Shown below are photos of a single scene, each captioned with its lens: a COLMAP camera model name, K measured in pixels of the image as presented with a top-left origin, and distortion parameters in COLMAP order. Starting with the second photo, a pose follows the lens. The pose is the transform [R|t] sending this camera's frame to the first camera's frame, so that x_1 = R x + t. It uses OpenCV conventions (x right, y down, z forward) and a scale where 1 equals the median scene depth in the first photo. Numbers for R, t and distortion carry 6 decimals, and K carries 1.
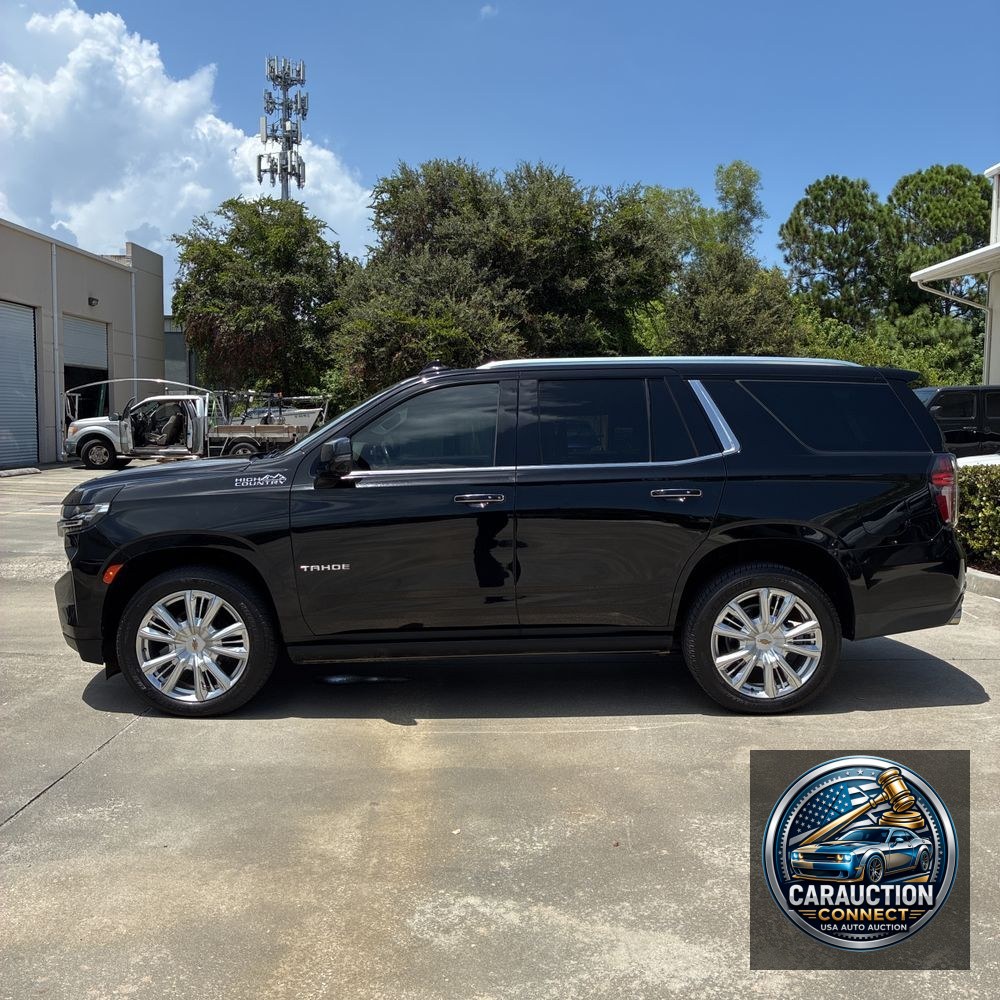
lens RADIAL K [[1025.9, 0, 493.9], [0, 1025.9, 495.1], [0, 0, 1]] dist [-0.012425, 0.017843]
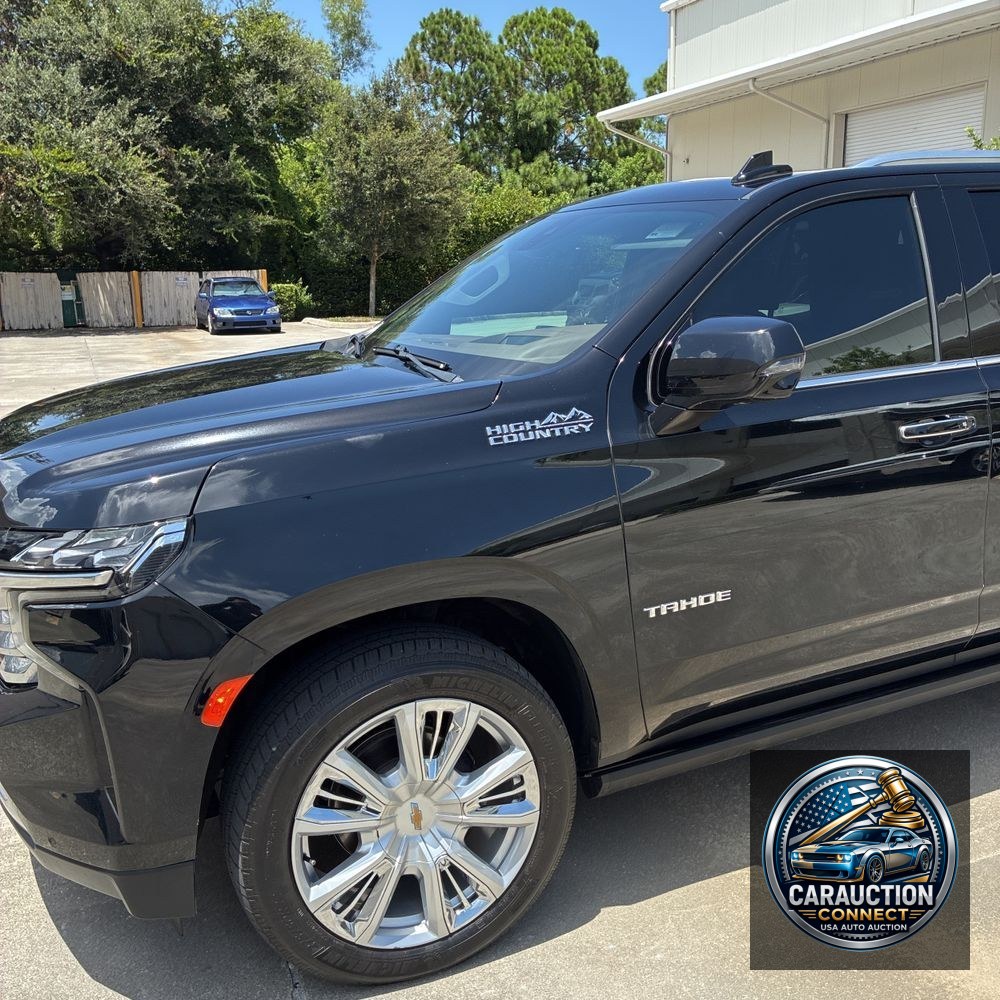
lens RADIAL K [[1016.7, 0, 504.1], [0, 1016.7, 498.3], [0, 0, 1]] dist [0.000520, 0.013567]
pose [[0.910834, -0.107157, 0.398621, -0.070629], [0.048990, 0.986954, 0.153370, -0.008644], [-0.409855, -0.120166, 0.904201, 0.104102]]
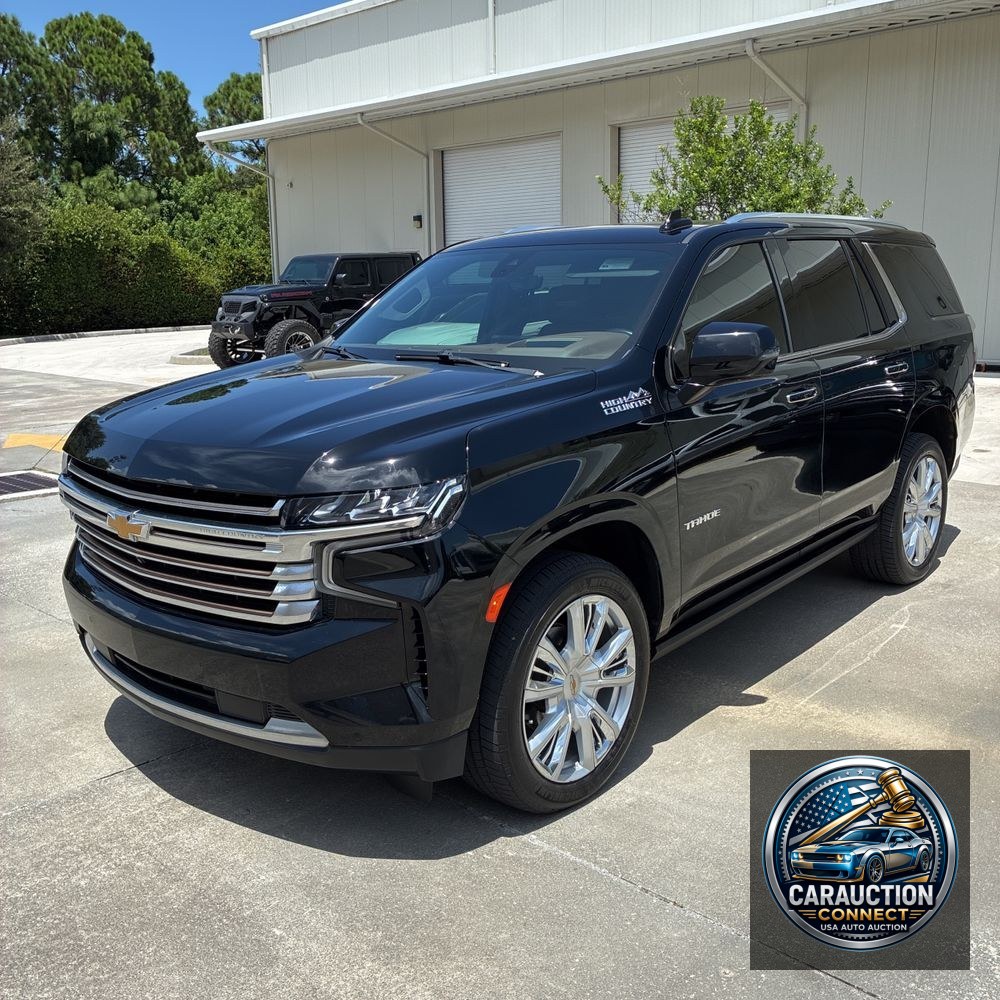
lens RADIAL K [[1017.2, 0, 504.6], [0, 1017.2, 494.1], [0, 0, 1]] dist [0.019121, -0.006383]
pose [[0.657327, -0.163318, 0.735696, -0.125913], [0.070028, 0.985248, 0.156148, -0.010247], [-0.750345, -0.051121, 0.659067, 0.109213]]
